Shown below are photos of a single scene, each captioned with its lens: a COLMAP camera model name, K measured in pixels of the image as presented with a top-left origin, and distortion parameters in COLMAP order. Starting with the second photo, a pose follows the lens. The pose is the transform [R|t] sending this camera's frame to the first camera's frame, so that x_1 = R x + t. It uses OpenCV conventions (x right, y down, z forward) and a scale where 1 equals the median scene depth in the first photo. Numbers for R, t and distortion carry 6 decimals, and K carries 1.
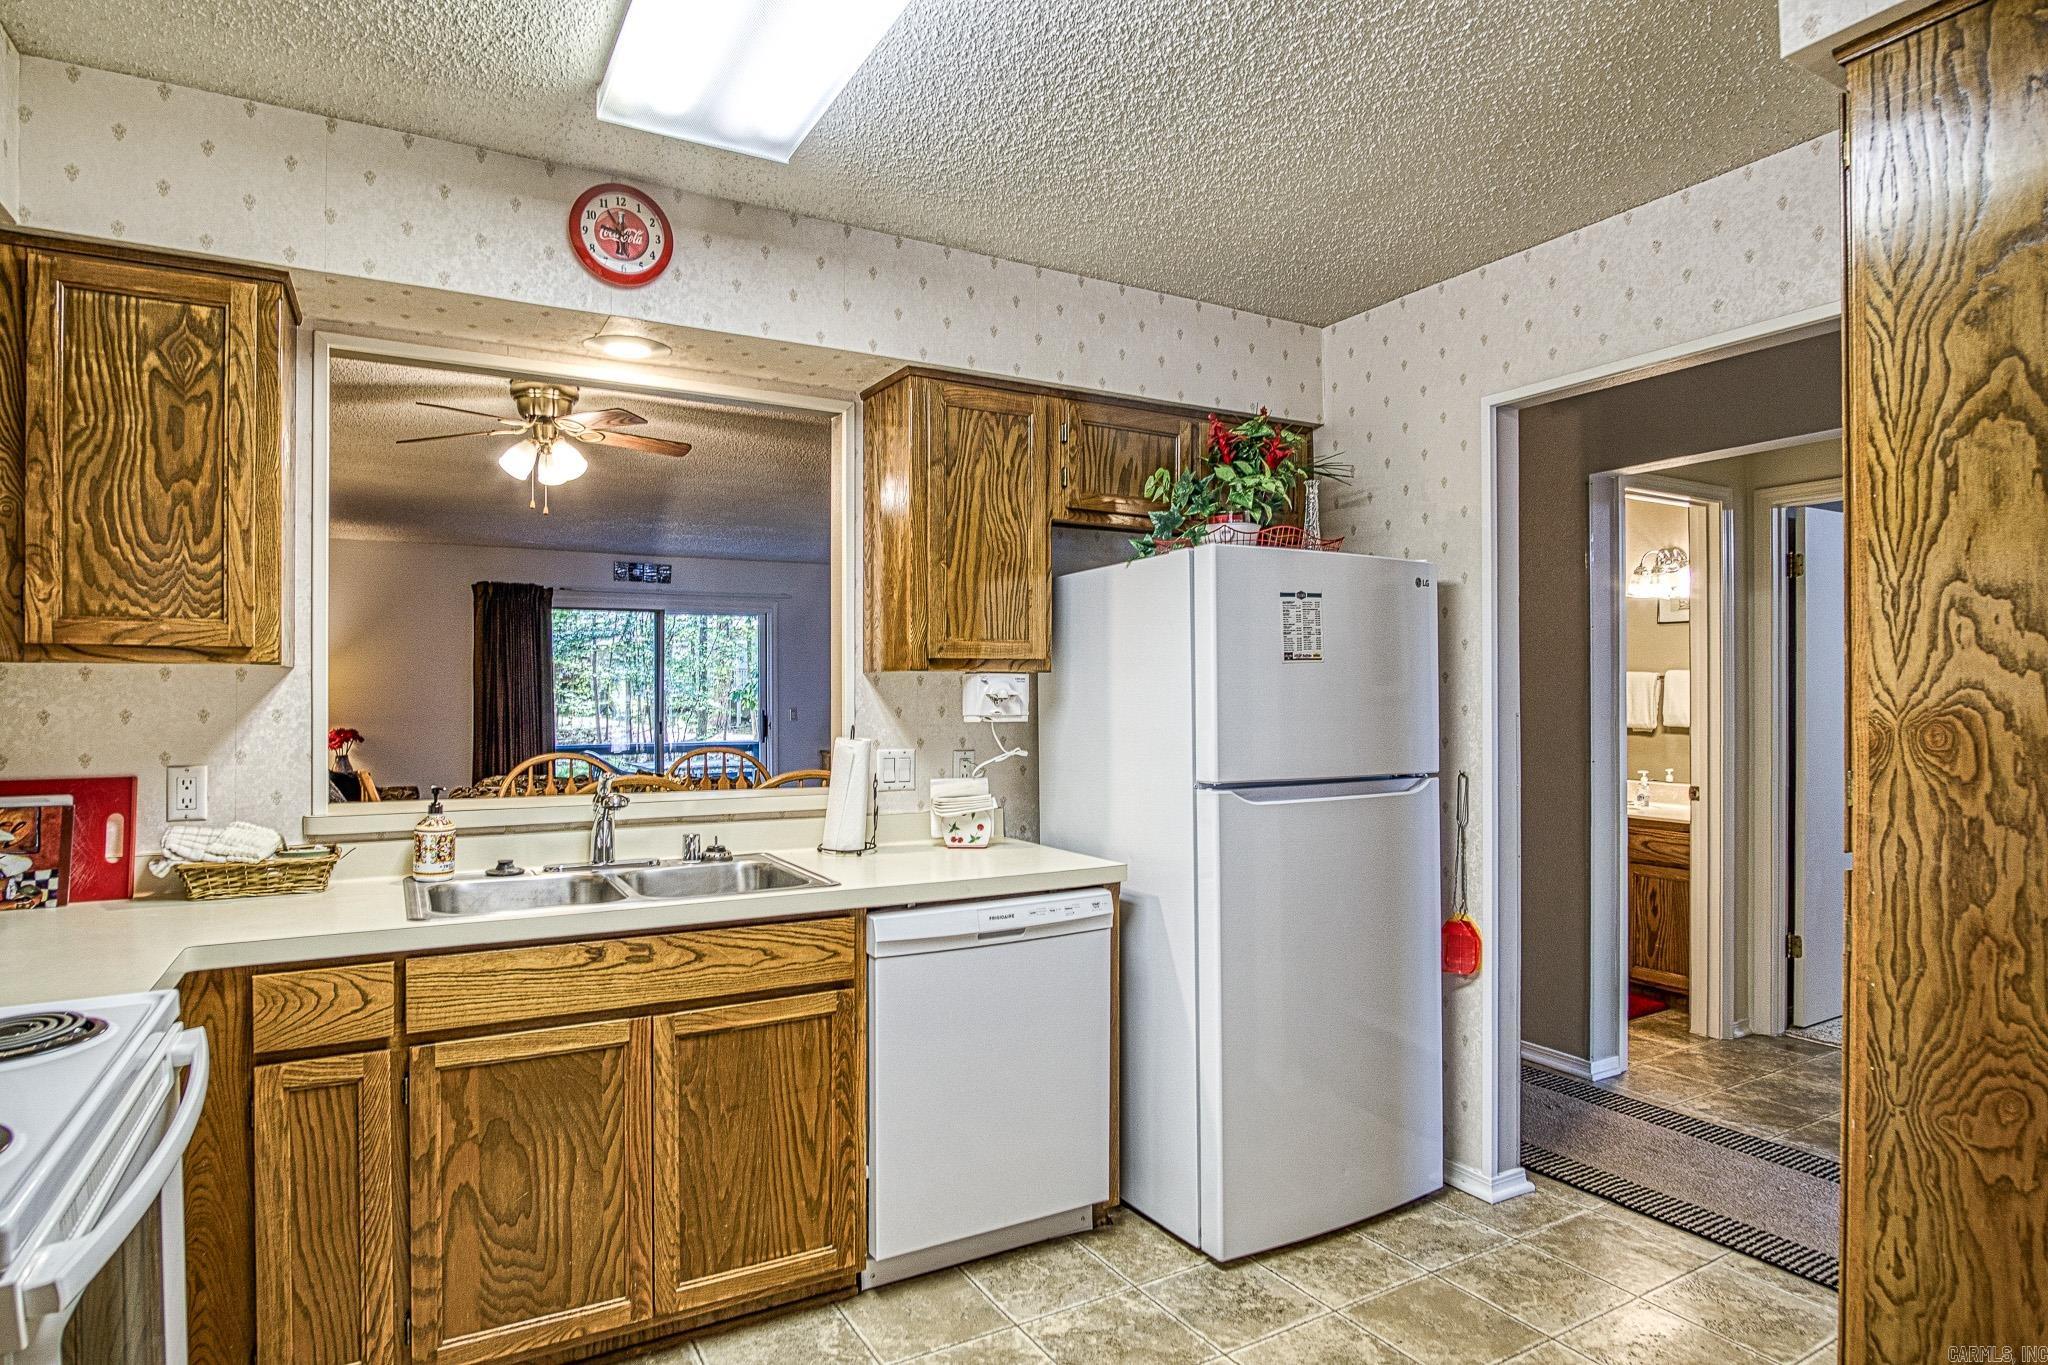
lens RADIAL K [[1097.9, 0, 990.1], [0, 1097.9, 693.6], [0, 0, 1]] dist [-0.032992, 0.007710]
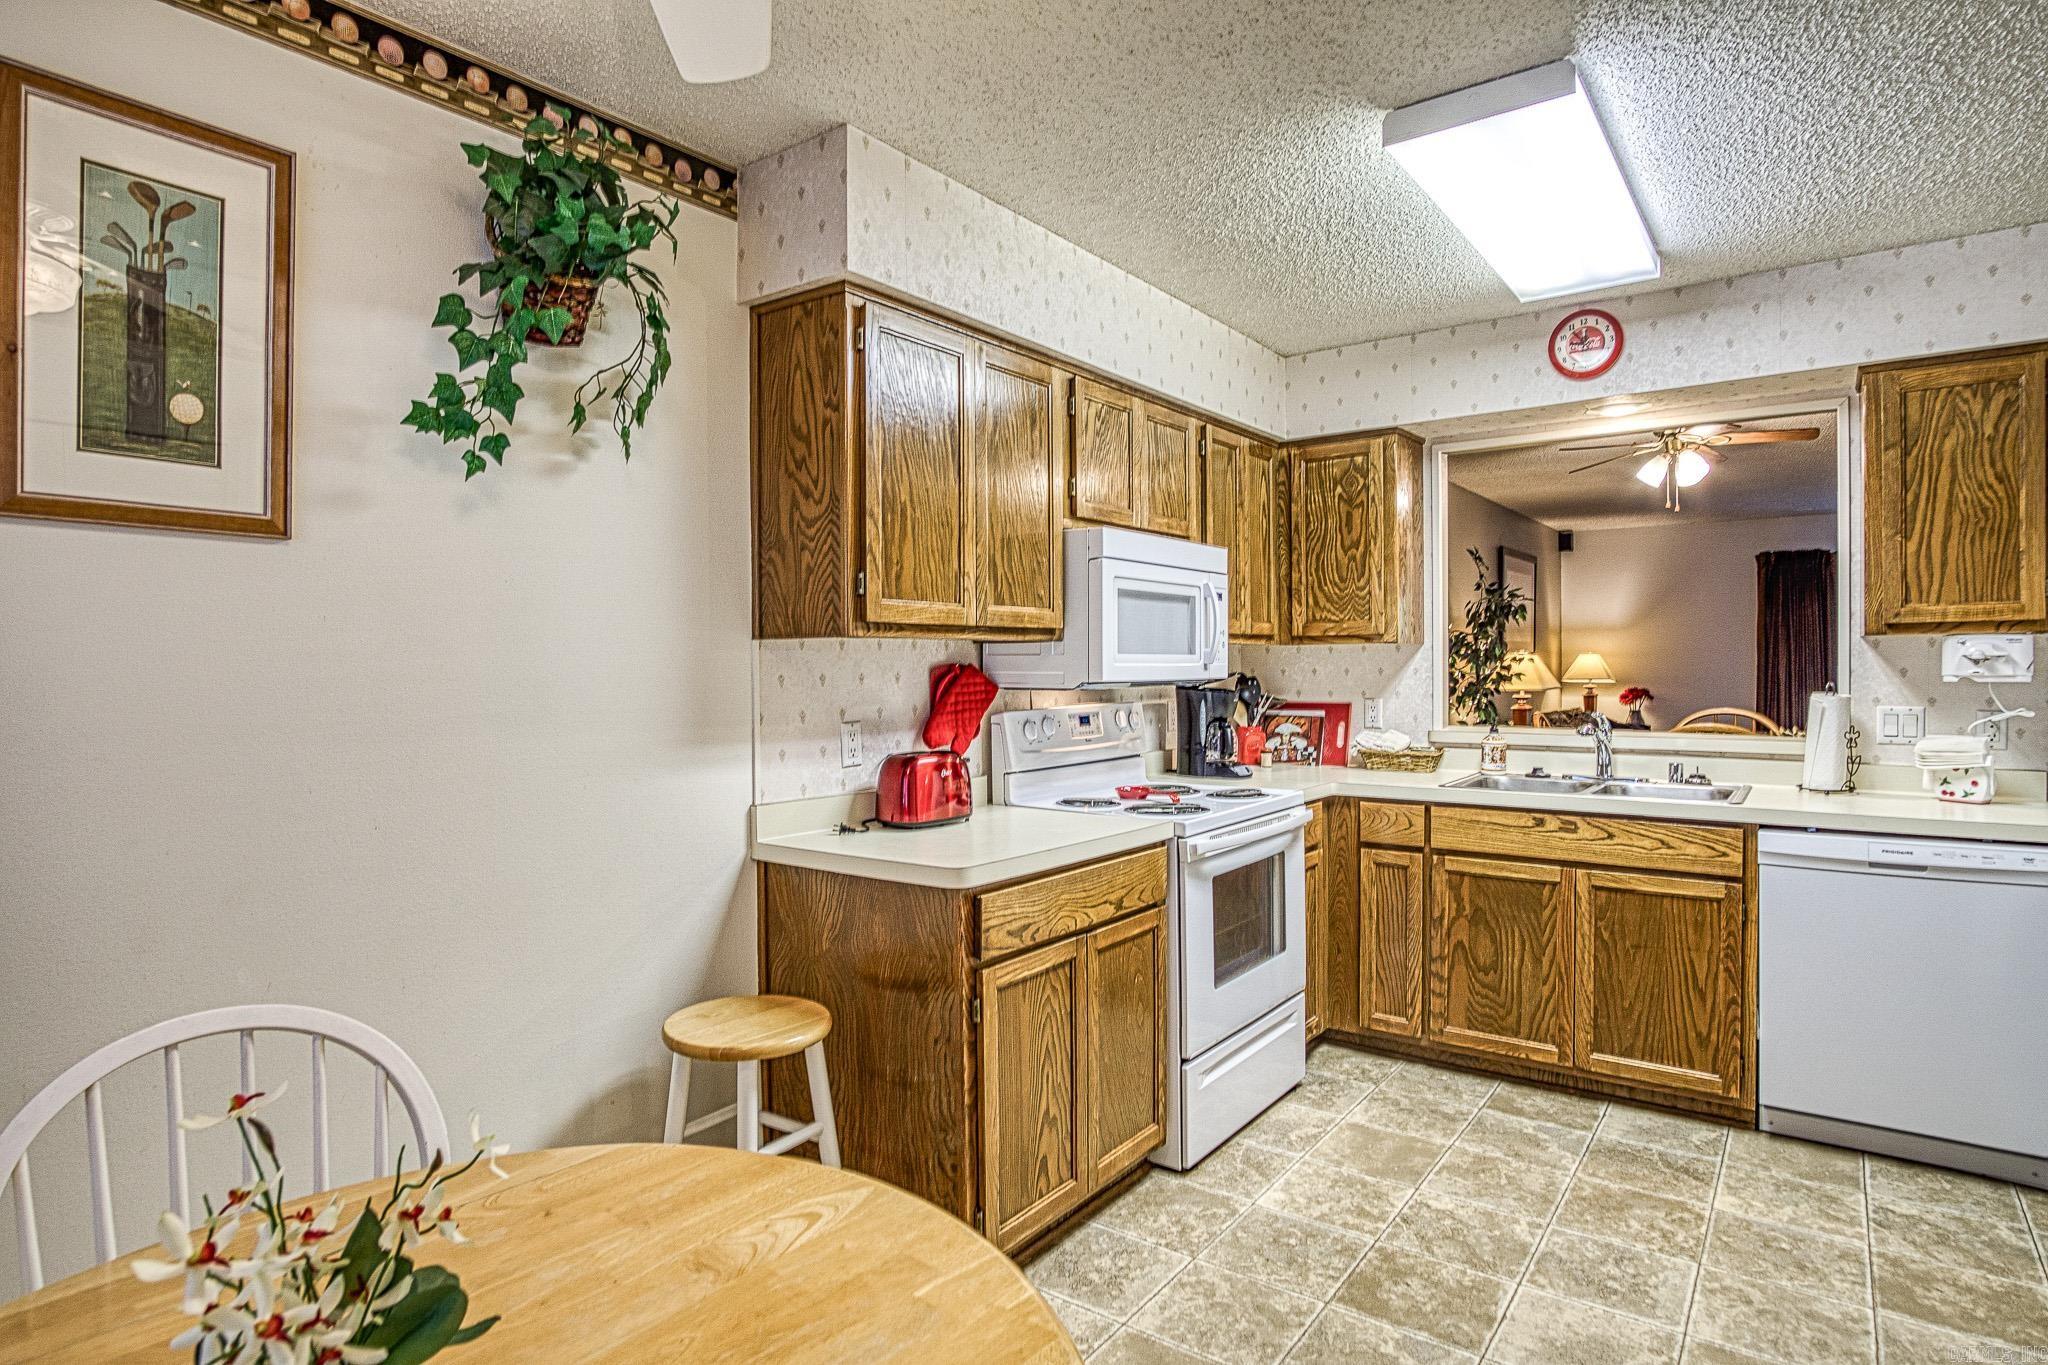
lens RADIAL K [[1074.4, 0, 1014.8], [0, 1074.4, 678.4], [0, 0, 1]] dist [-0.029206, 0.000352]
pose [[0.397274, 0.009802, -0.917648, 0.686818], [0.007253, 0.999878, 0.013821, 0.002871], [0.917671, -0.012147, 0.397155, -0.283929]]
